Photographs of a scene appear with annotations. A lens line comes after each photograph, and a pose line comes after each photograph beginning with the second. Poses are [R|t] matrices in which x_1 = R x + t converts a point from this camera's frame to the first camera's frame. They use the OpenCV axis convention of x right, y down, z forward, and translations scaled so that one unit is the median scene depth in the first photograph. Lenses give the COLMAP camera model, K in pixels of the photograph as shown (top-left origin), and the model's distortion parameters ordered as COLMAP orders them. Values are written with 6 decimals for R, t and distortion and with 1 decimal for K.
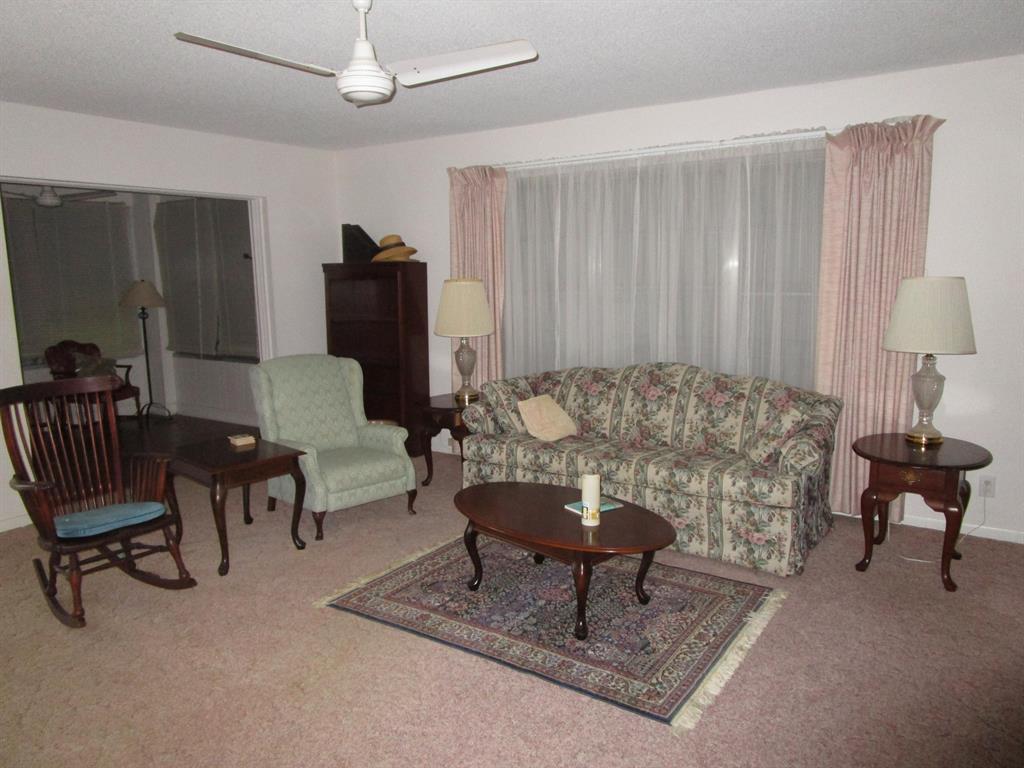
lens RADIAL K [[734.0, 0, 509.6], [0, 734.0, 387.6], [0, 0, 1]] dist [-0.010917, -0.000302]
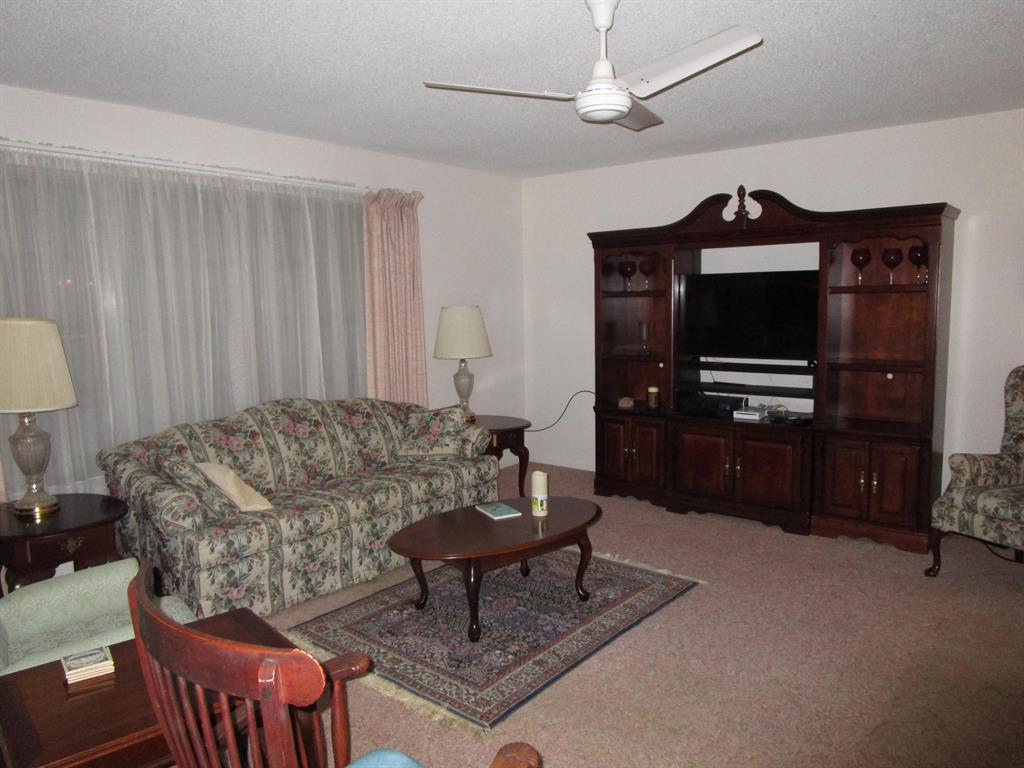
lens RADIAL K [[734.0, 0, 509.4], [0, 734.0, 383.3], [0, 0, 1]] dist [-0.010917, -0.000302]
pose [[0.096196, -0.091339, 0.991163, -0.865317], [0.182860, 0.980454, 0.072605, -0.088130], [-0.978421, 0.174259, 0.111018, 0.763372]]
